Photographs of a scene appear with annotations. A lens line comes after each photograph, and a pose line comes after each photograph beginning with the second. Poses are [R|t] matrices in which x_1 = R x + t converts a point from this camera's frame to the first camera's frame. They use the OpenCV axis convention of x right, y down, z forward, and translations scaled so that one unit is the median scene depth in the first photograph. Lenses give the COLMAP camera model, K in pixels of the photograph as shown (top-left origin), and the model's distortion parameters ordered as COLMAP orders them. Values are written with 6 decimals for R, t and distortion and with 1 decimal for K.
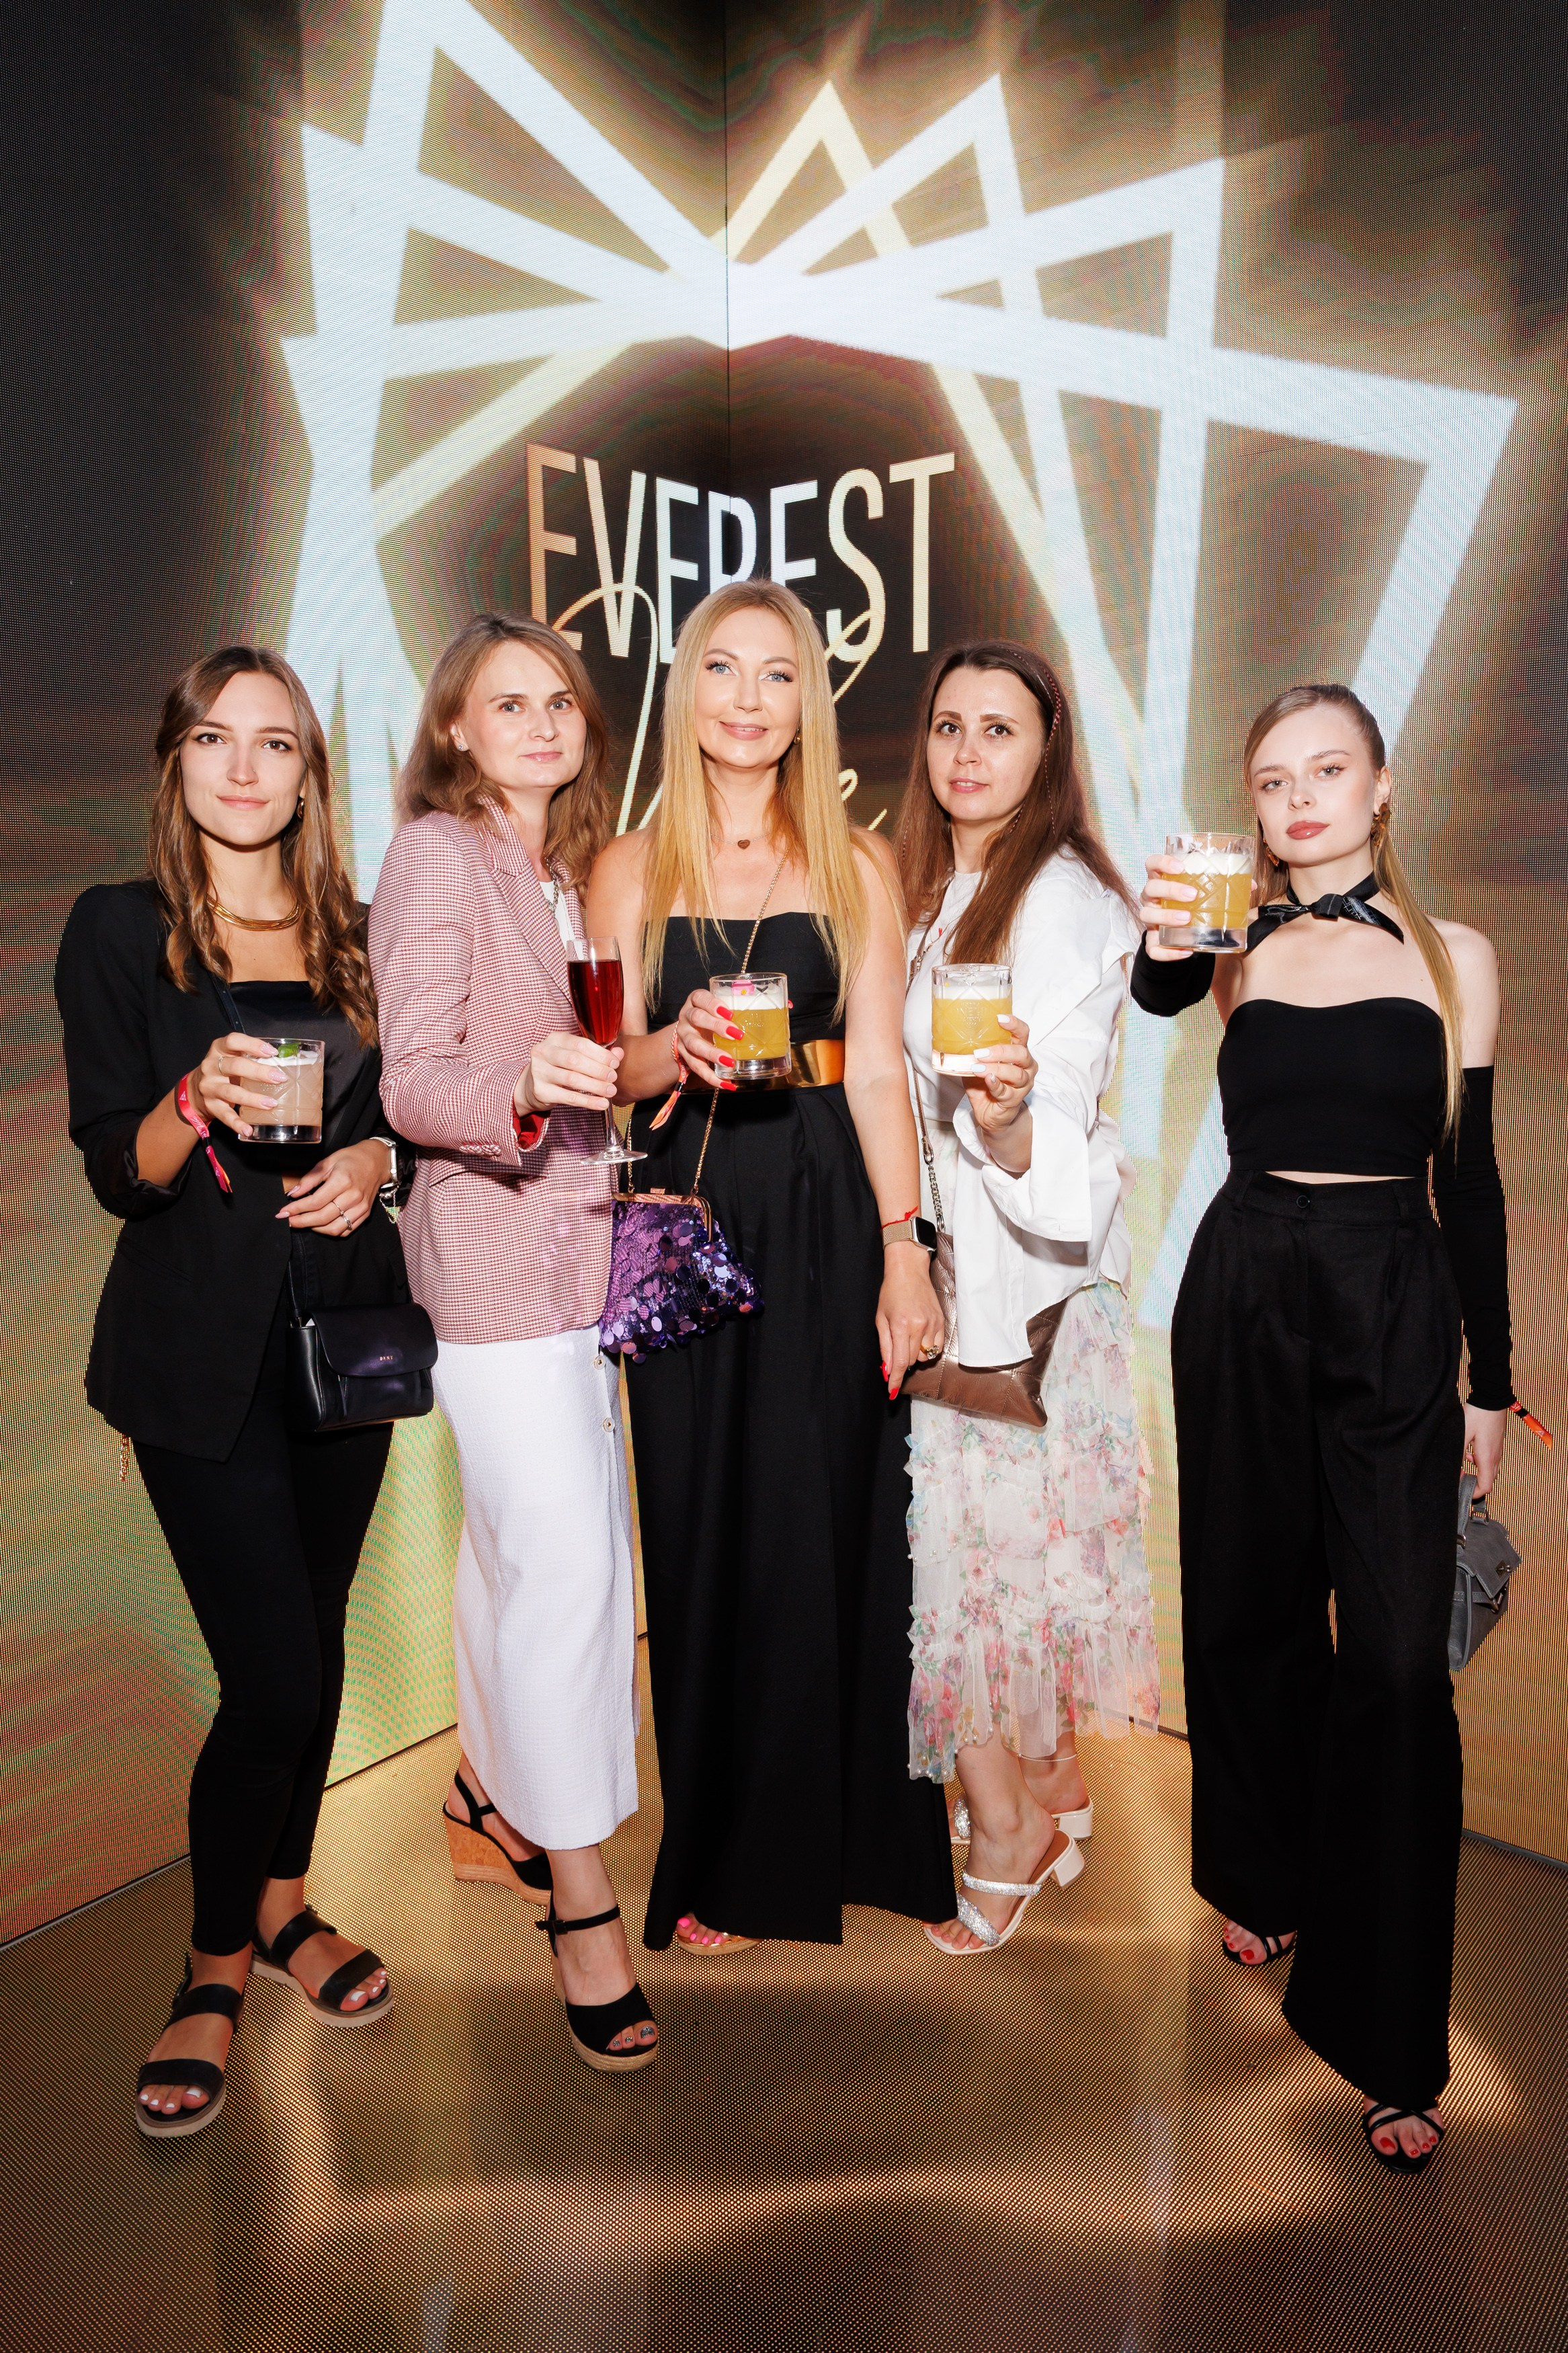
lens RADIAL K [[1572.8, 0, 802.1], [0, 1572.8, 1106.8], [0, 0, 1]] dist [0.067435, 0.002950]
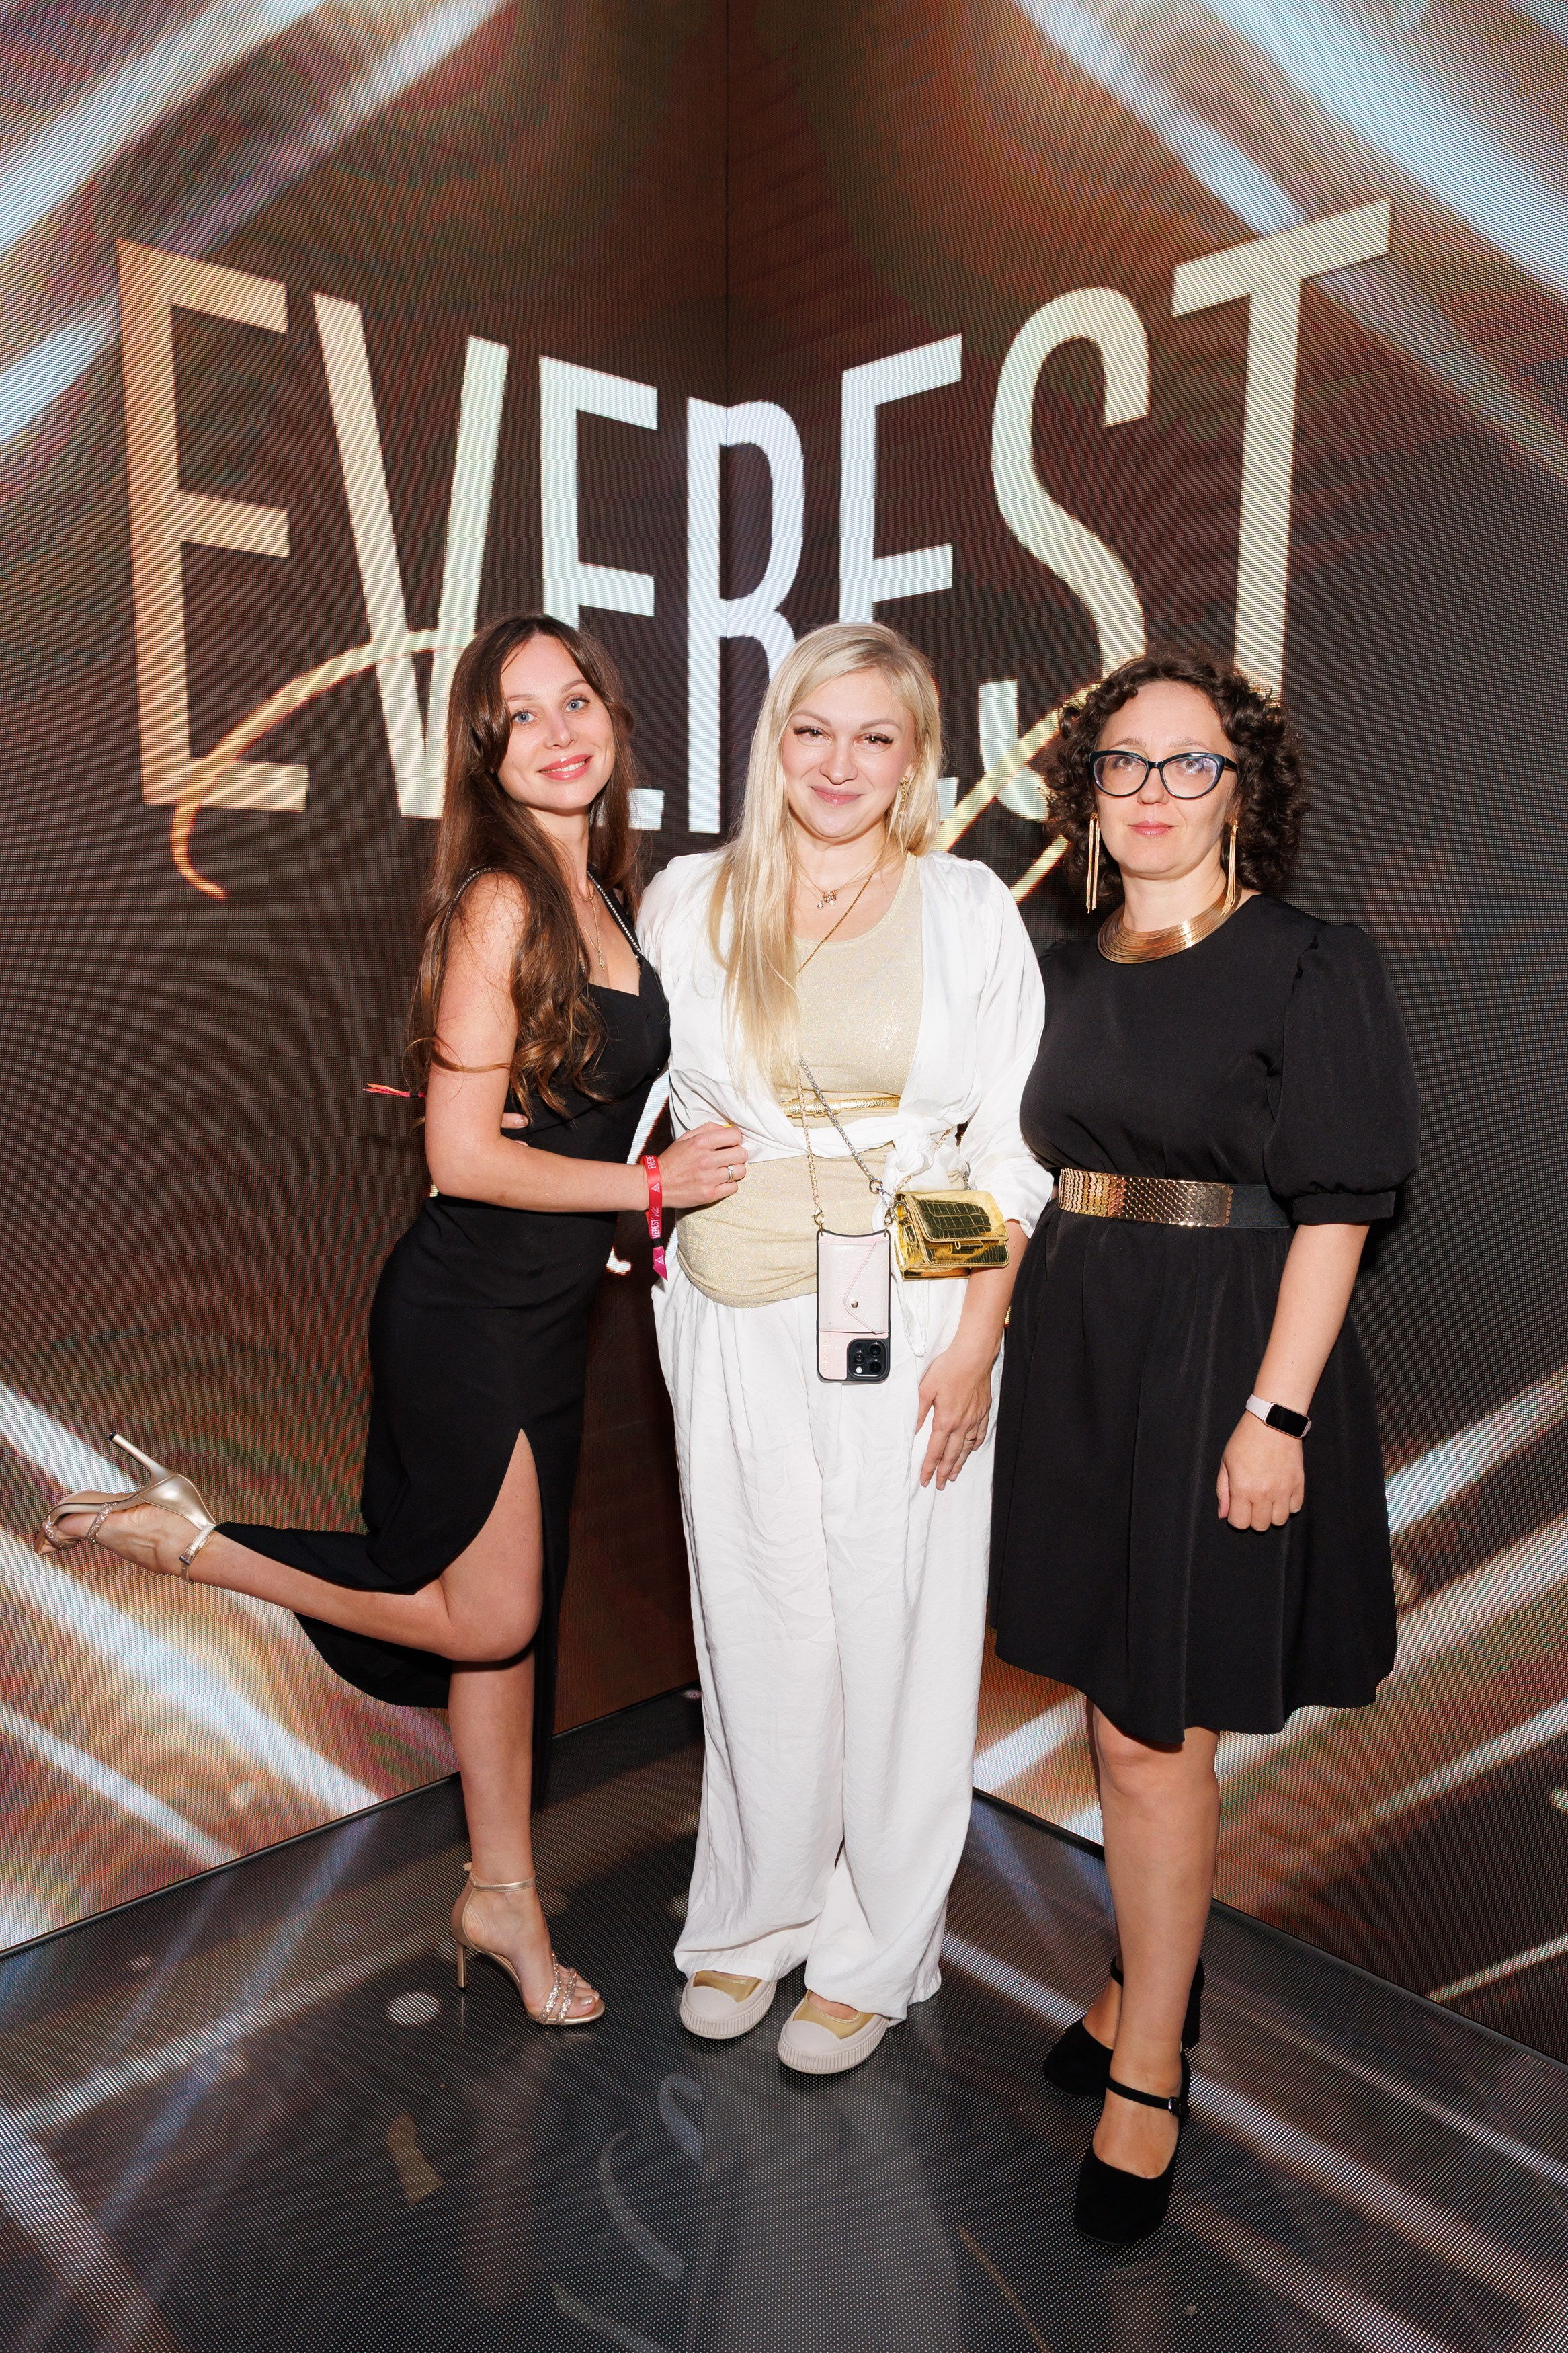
lens RADIAL K [[1537.9, 0, 688.1], [0, 1537.9, 1175.9], [0, 0, 1]] dist [-0.000951, -0.003243]
pose [[0.987084, 0.023721, -0.158435, 0.008141], [-0.021338, 0.999632, 0.016726, -0.205595], [0.158774, -0.013129, 0.987228, 0.640991]]
